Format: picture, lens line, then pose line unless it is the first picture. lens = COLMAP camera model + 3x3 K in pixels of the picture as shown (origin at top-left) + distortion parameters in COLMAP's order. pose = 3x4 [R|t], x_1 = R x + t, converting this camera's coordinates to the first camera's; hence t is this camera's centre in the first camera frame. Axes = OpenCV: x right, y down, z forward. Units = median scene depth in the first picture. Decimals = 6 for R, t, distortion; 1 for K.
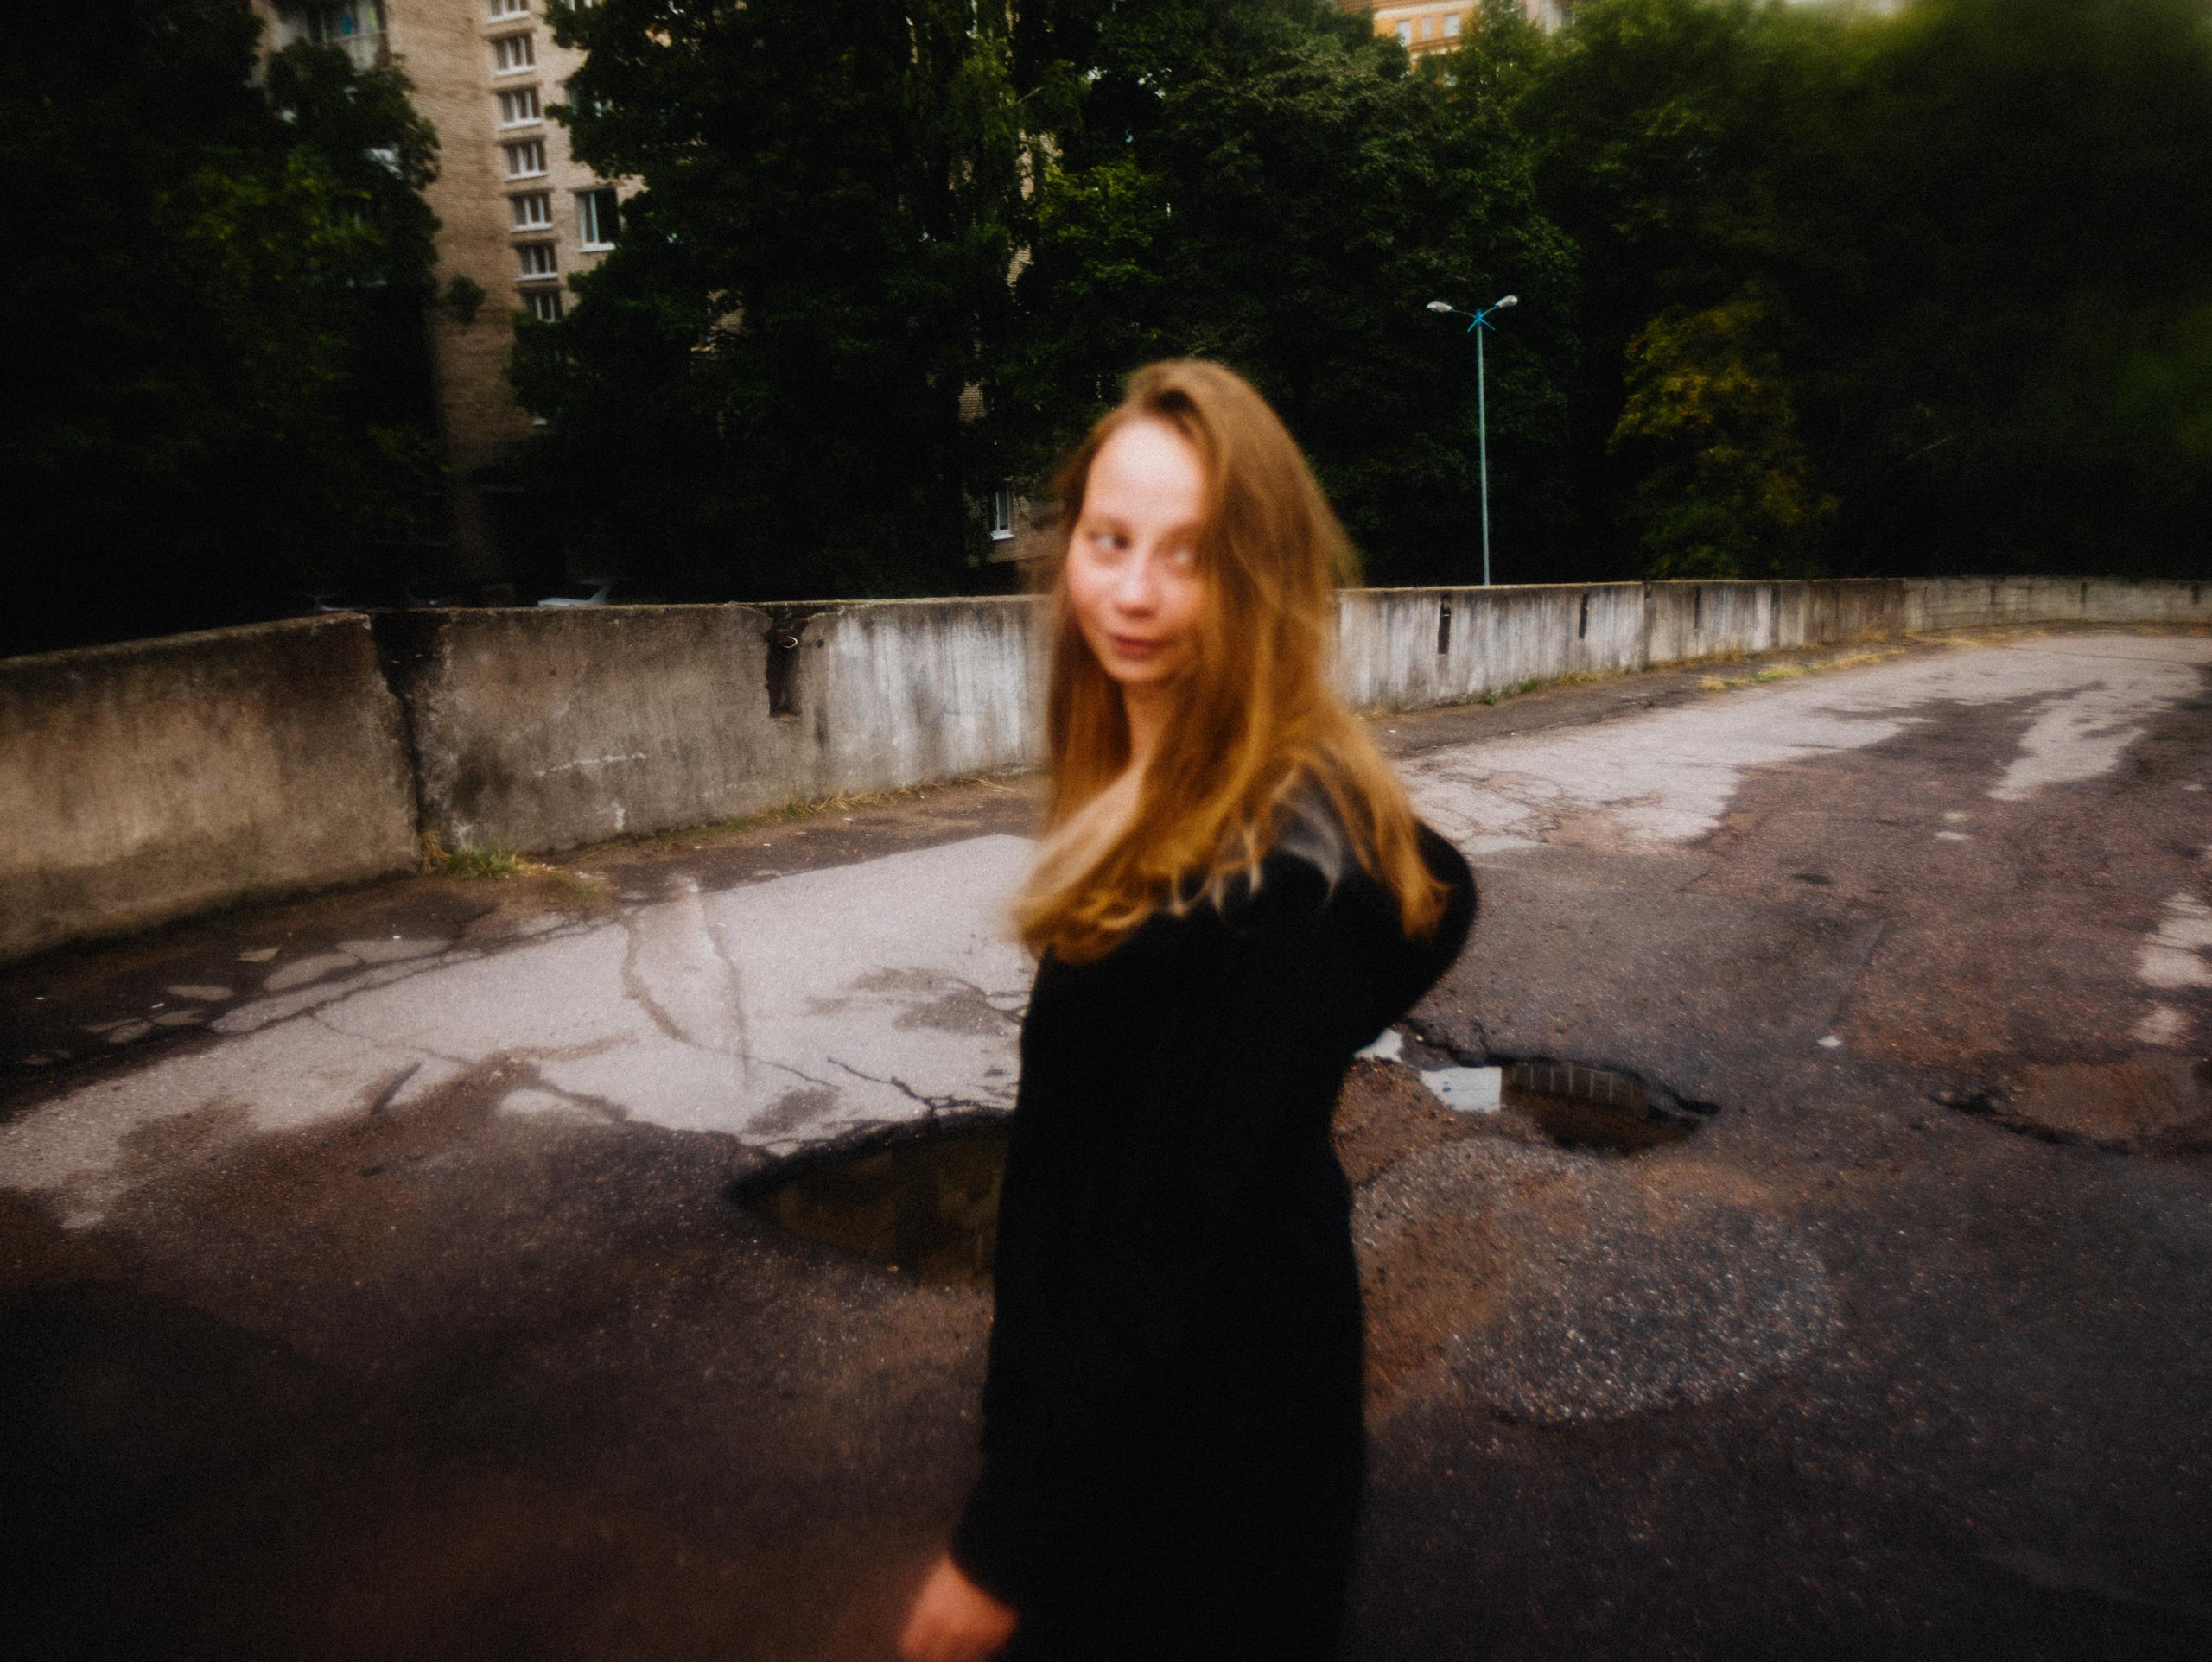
lens RADIAL K [[1721.2, 0, 1201.3], [0, 1721.2, 831.6], [0, 0, 1]] dist [-0.042849, 0.088818]
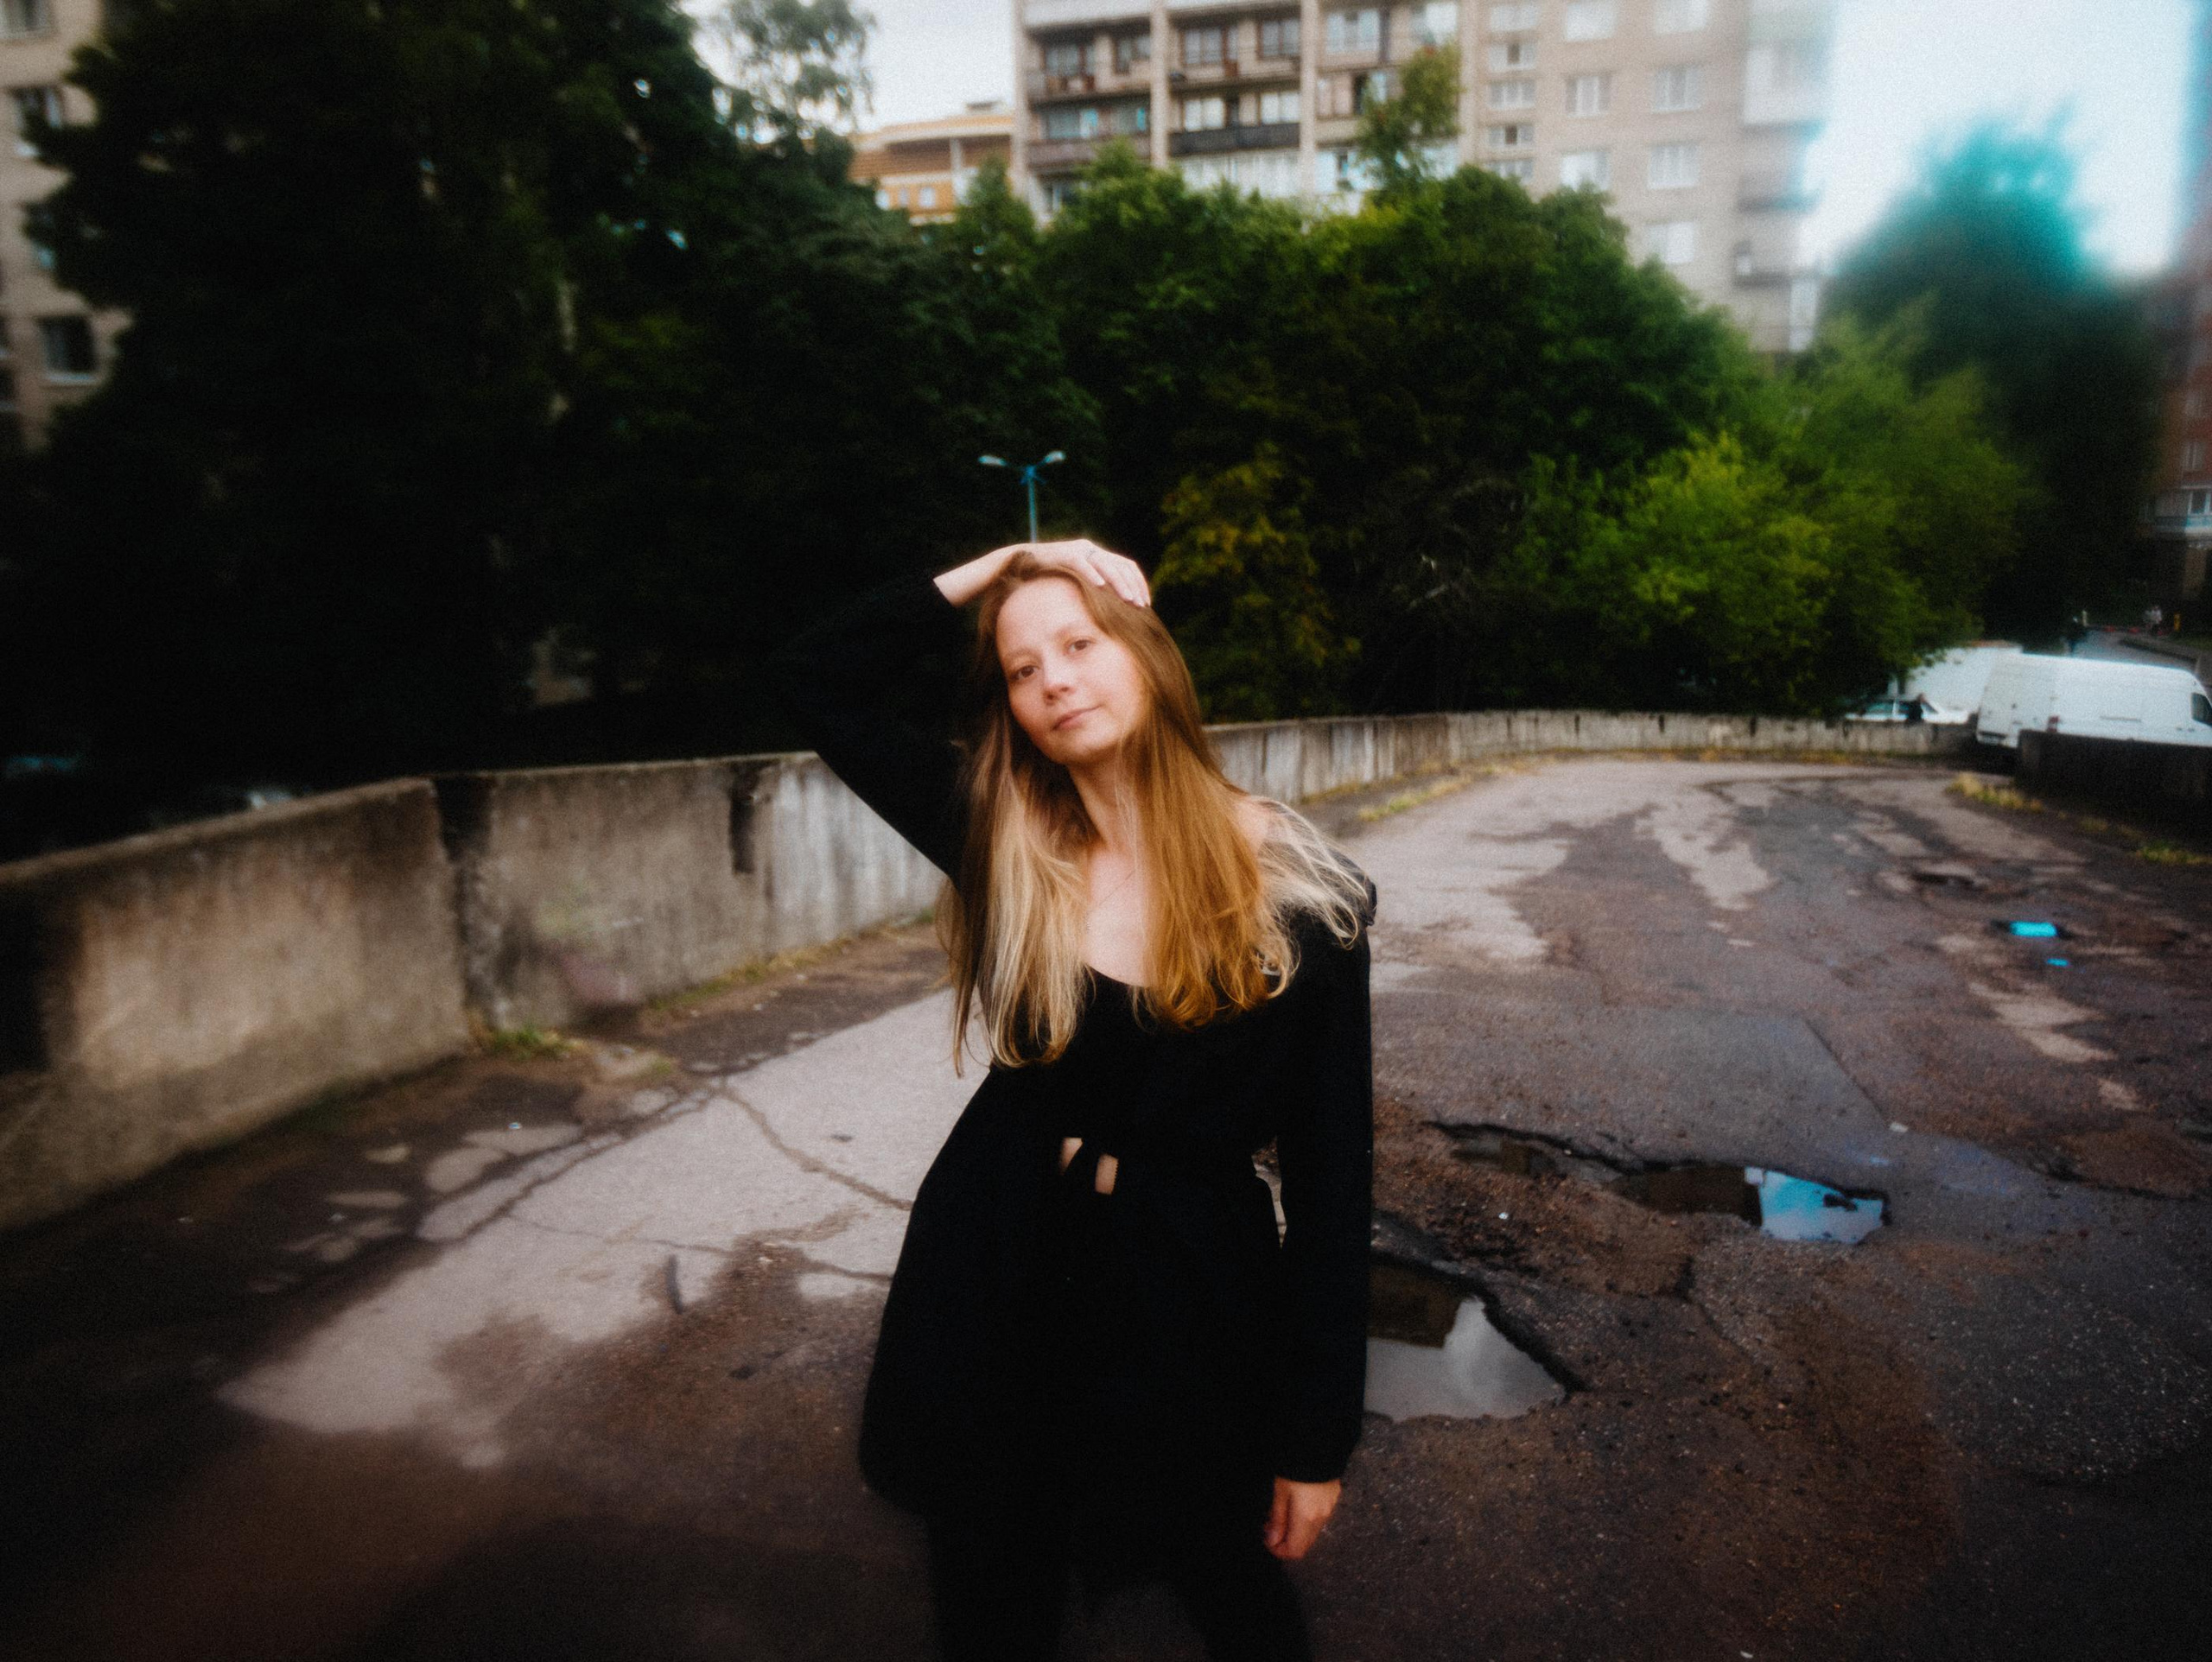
lens RADIAL K [[1705.1, 0, 1106.0], [0, 1705.1, 831.0], [0, 0, 1]] dist [-0.050479, 0.089958]
pose [[0.971335, -0.029300, 0.235904, -0.156068], [0.048261, 0.996014, -0.075008, -0.005451], [-0.232766, 0.084243, 0.968877, 0.009897]]
